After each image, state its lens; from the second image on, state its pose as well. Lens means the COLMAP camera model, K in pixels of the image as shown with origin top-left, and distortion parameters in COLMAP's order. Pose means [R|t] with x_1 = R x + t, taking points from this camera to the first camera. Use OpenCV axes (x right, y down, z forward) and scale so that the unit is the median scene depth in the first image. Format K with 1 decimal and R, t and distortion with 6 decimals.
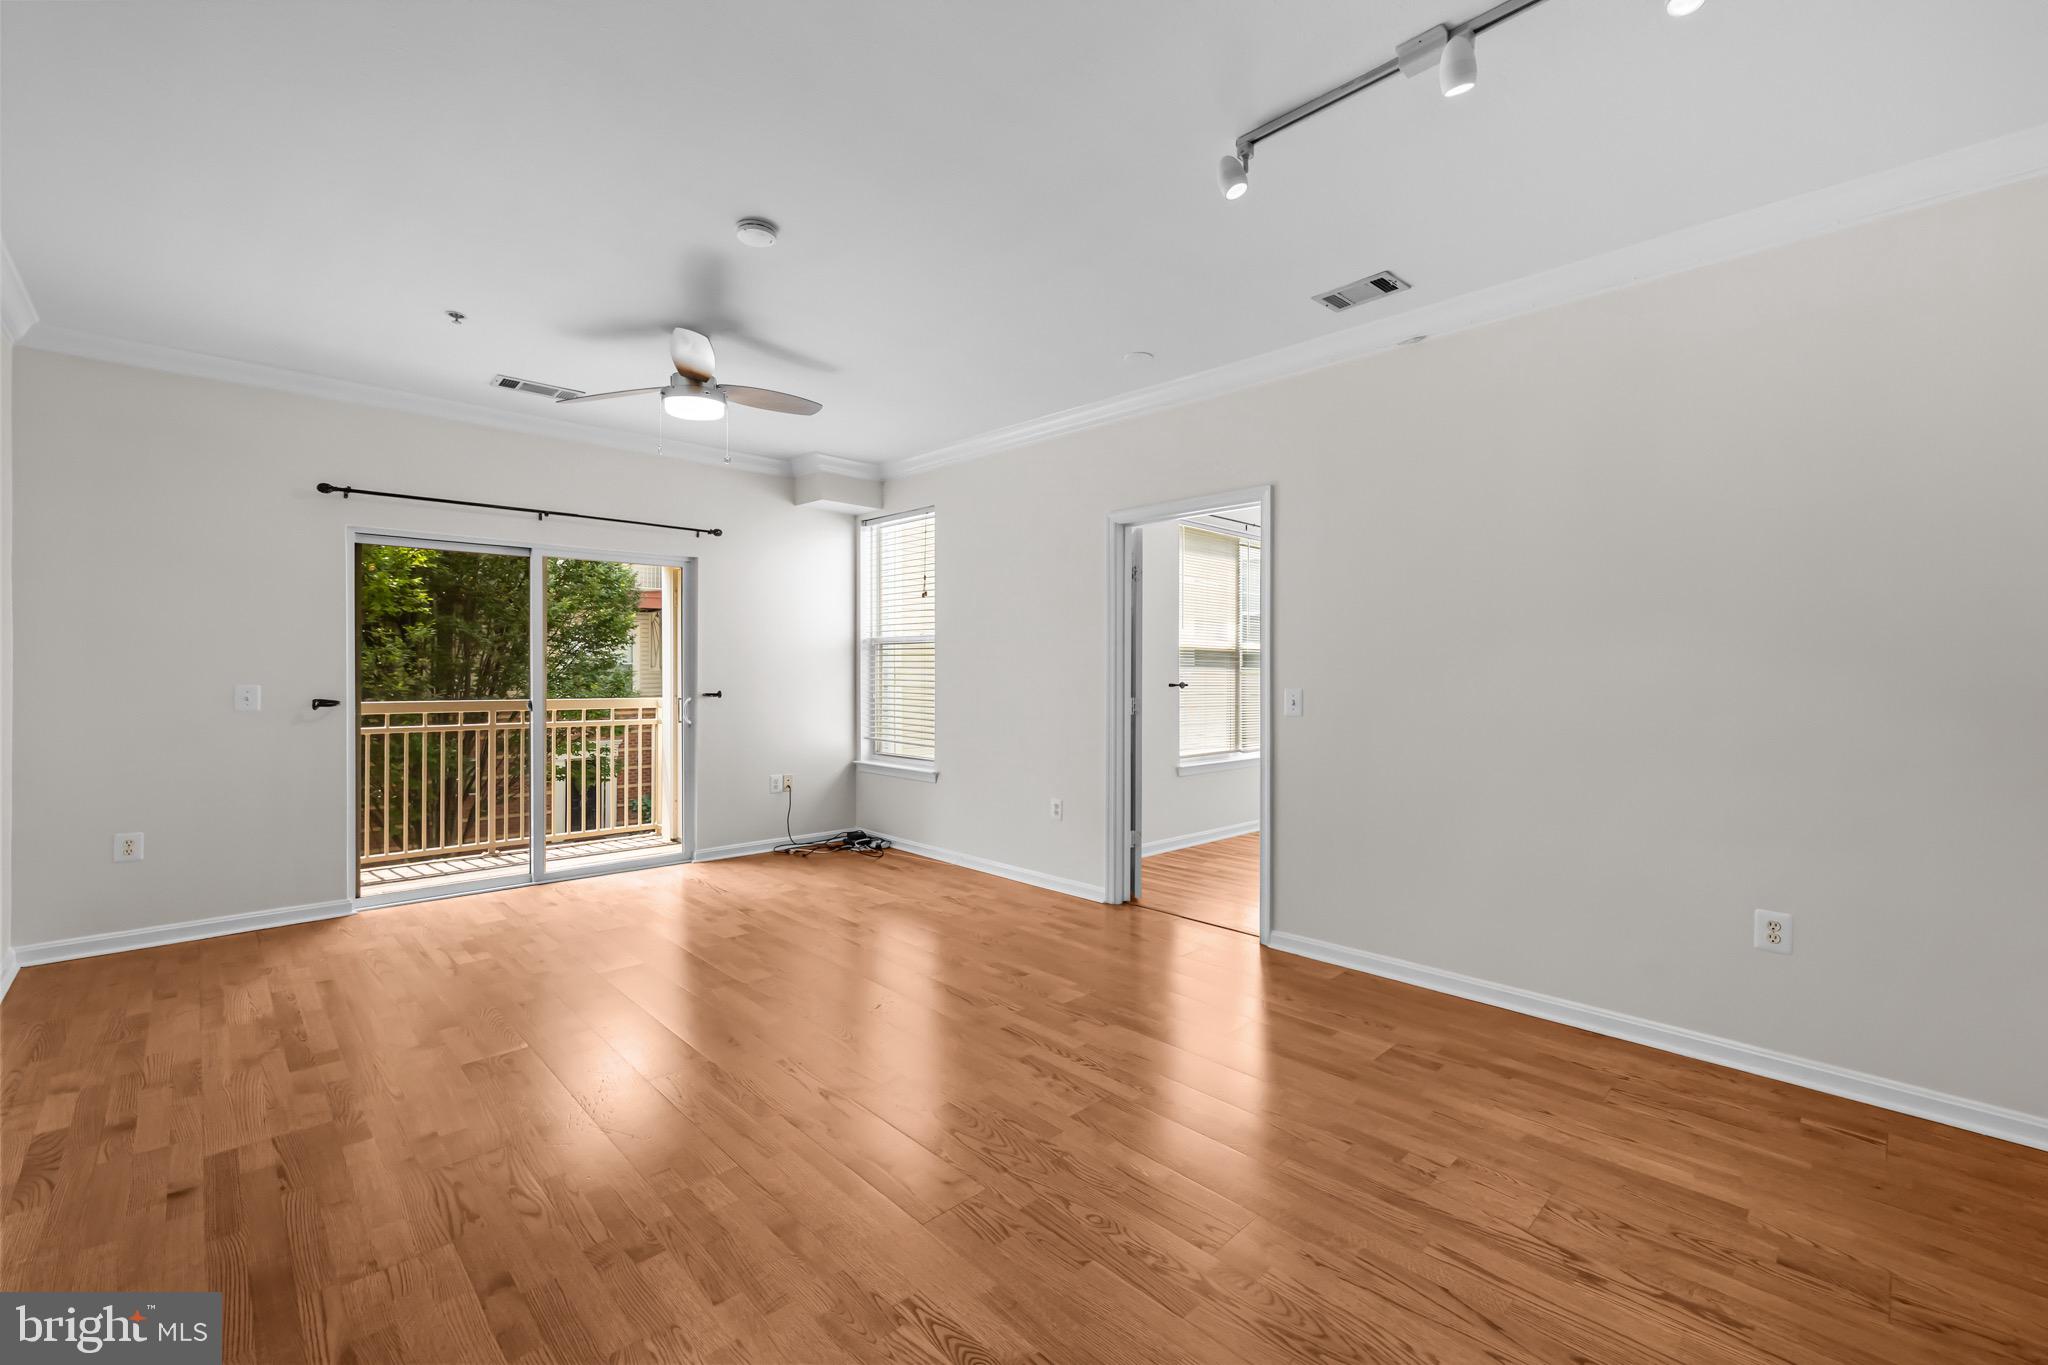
lens RADIAL K [[874.6, 0, 1018.6], [0, 874.6, 679.9], [0, 0, 1]] dist [0.005987, -0.002166]
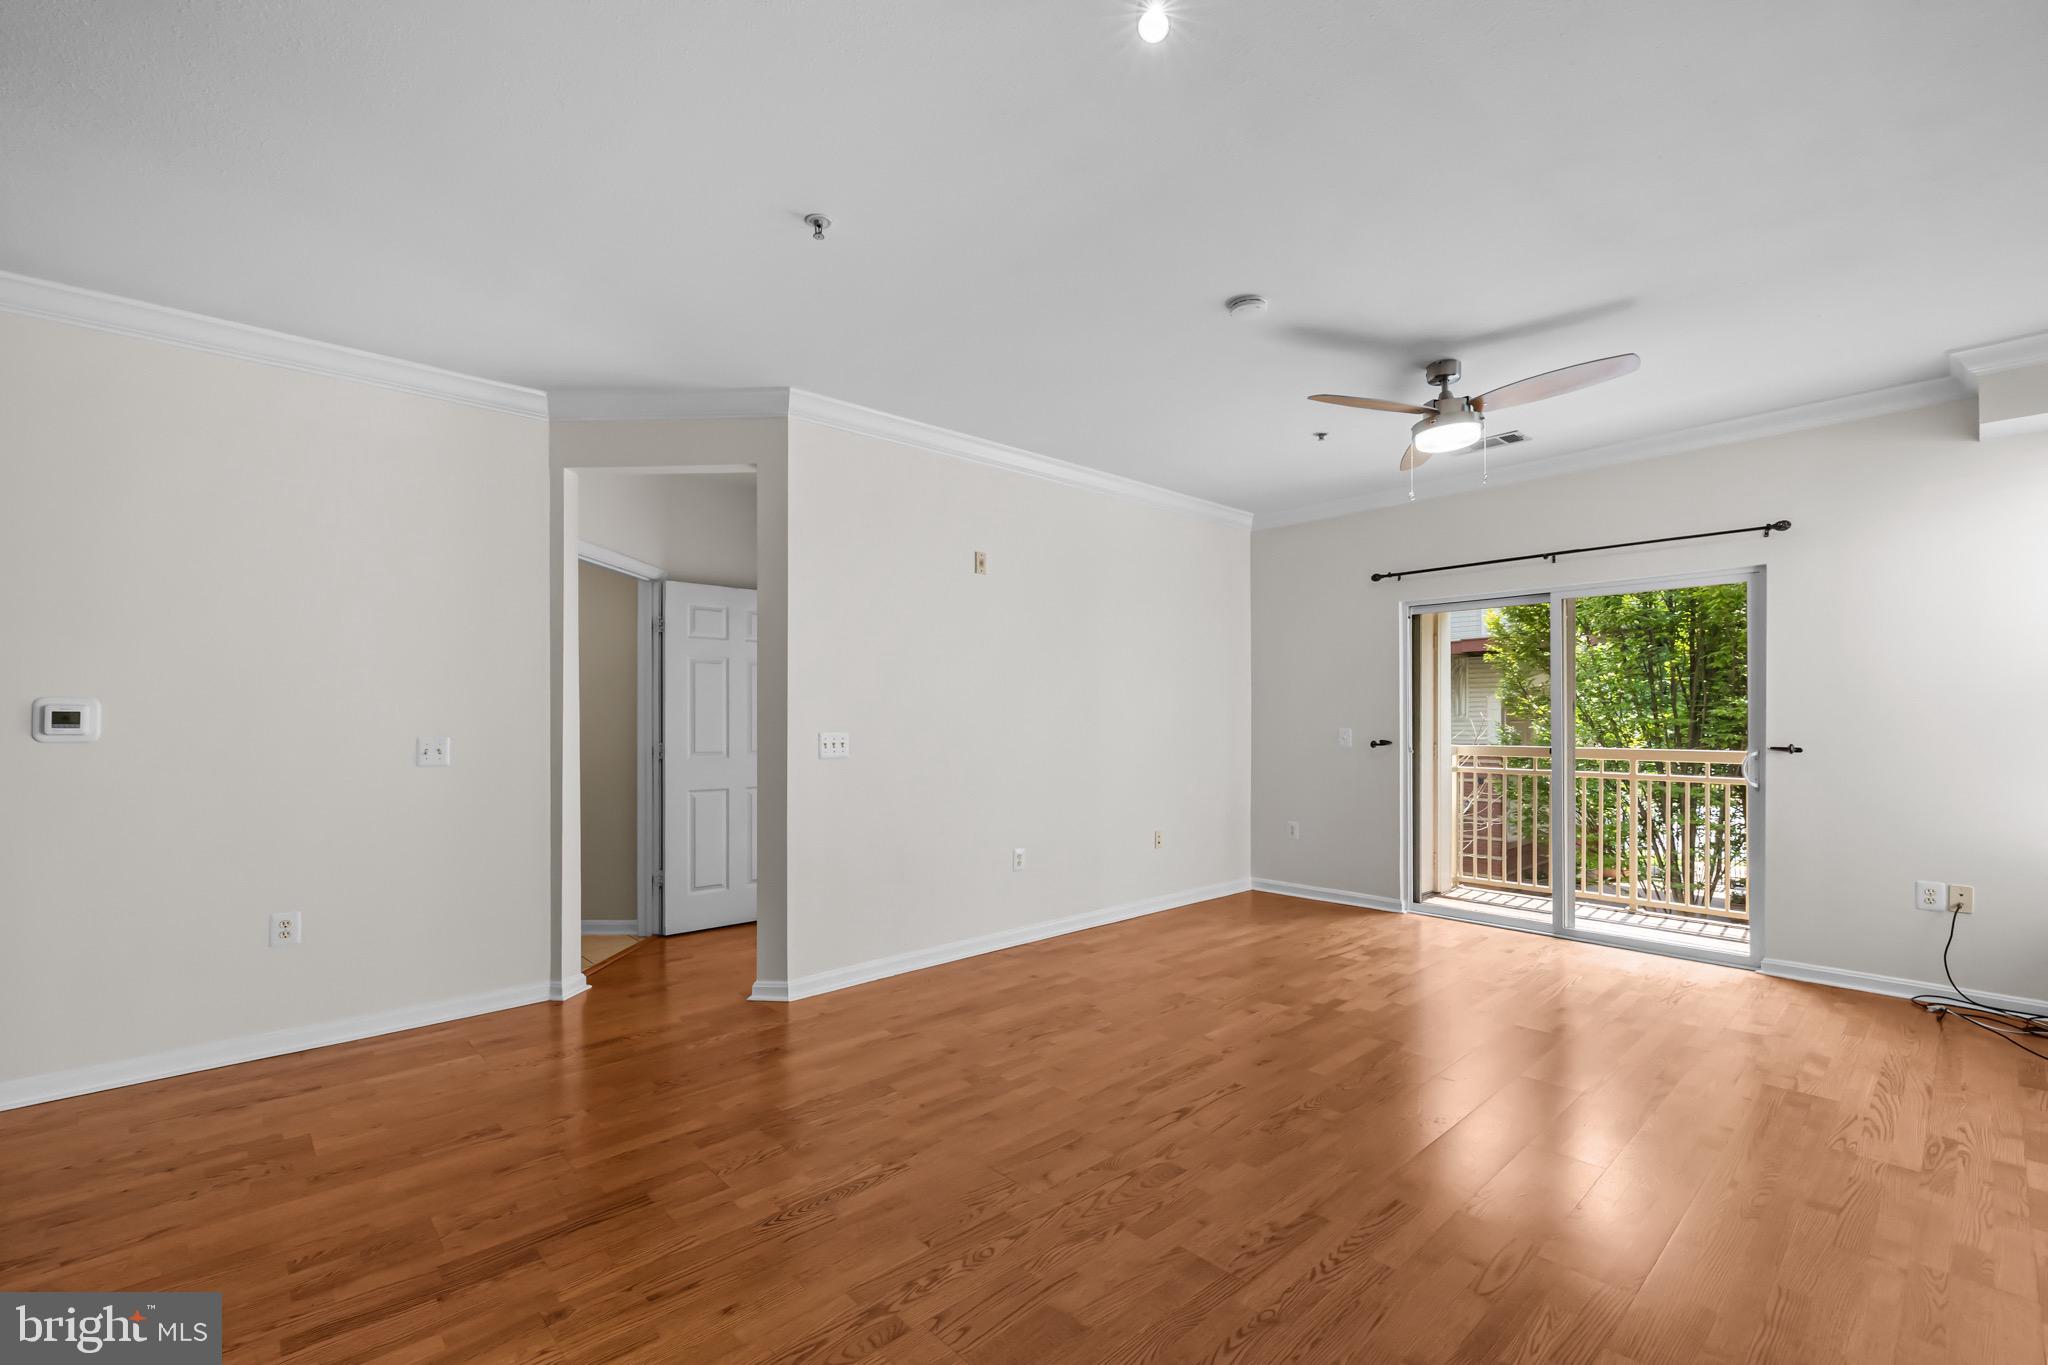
lens RADIAL K [[874.6, 0, 1015.4], [0, 874.6, 731.0], [0, 0, 1]] dist [0.005987, -0.002166]
pose [[-0.027316, 0.012260, -0.999552, 0.443481], [-0.008756, 0.999883, 0.012503, -0.002345], [0.999589, 0.009094, -0.027205, 0.425973]]
